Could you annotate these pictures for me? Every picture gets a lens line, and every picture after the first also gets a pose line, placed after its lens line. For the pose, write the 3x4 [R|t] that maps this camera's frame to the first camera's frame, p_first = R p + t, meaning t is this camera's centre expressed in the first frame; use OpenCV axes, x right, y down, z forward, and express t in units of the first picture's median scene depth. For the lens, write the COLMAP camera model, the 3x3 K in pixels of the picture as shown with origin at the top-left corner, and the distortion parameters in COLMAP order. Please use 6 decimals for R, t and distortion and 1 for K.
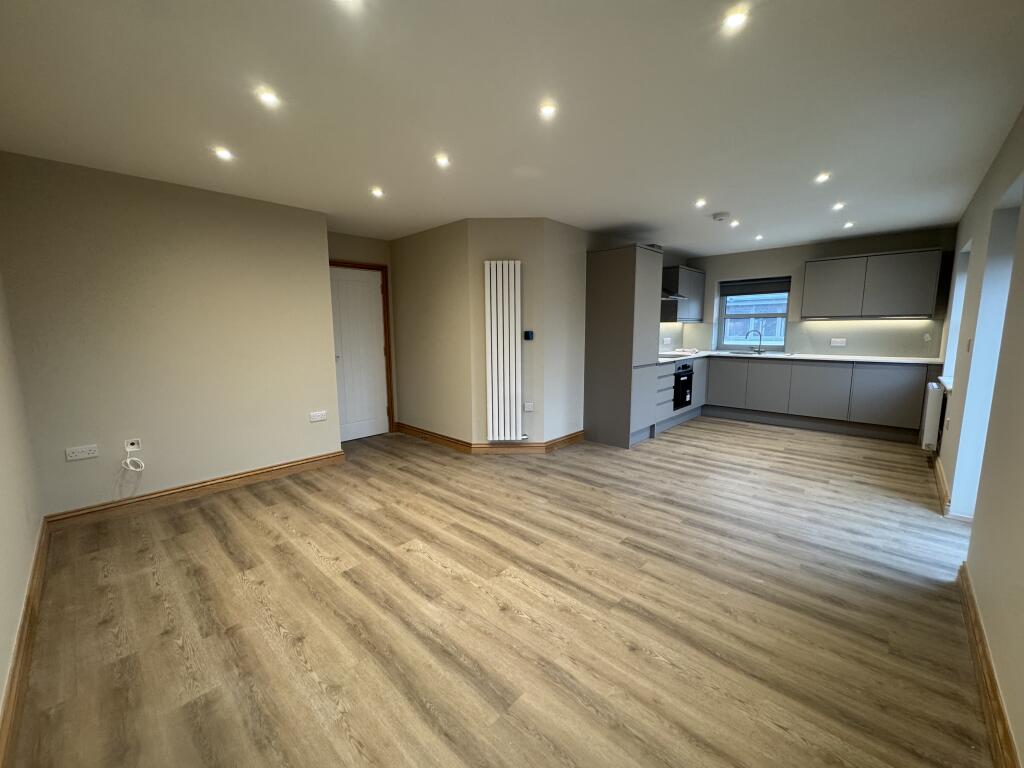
lens RADIAL K [[409.2, 0, 511.4], [0, 409.2, 384.8], [0, 0, 1]] dist [-0.000122, 0.000191]
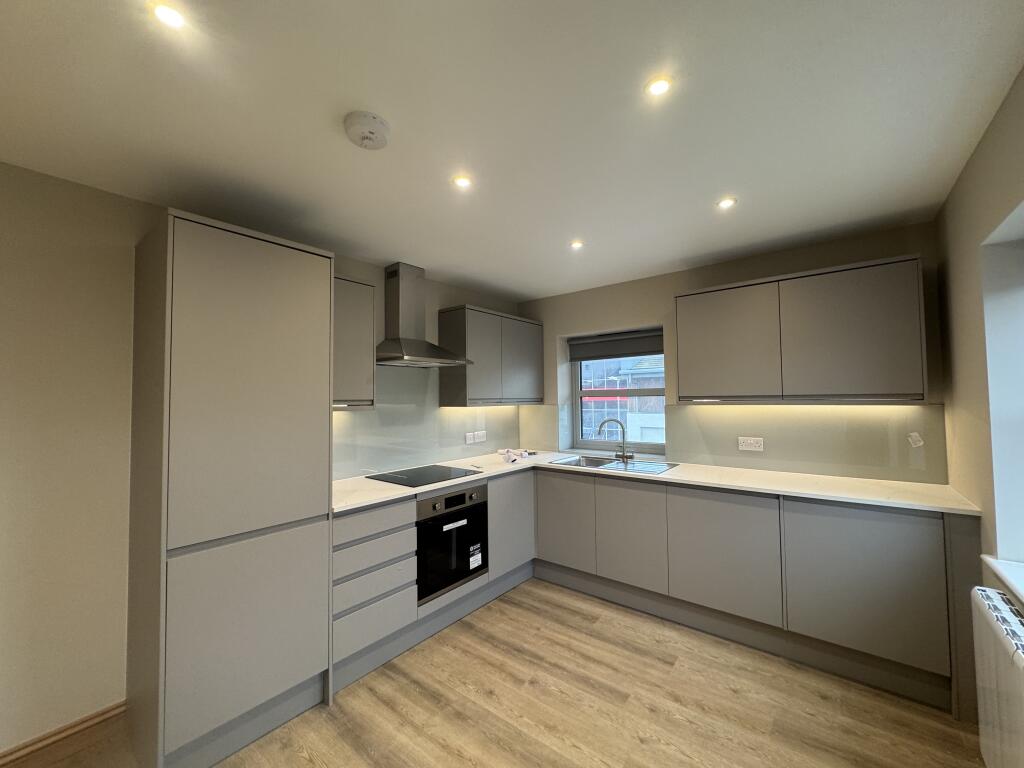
lens RADIAL K [[409.2, 0, 509.6], [0, 409.2, 385.6], [0, 0, 1]] dist [-0.000122, 0.000191]
pose [[0.996539, -0.001543, 0.083113, 0.445754], [0.015366, 0.986016, -0.165942, -0.096207], [-0.081695, 0.166645, 0.982627, 0.496121]]
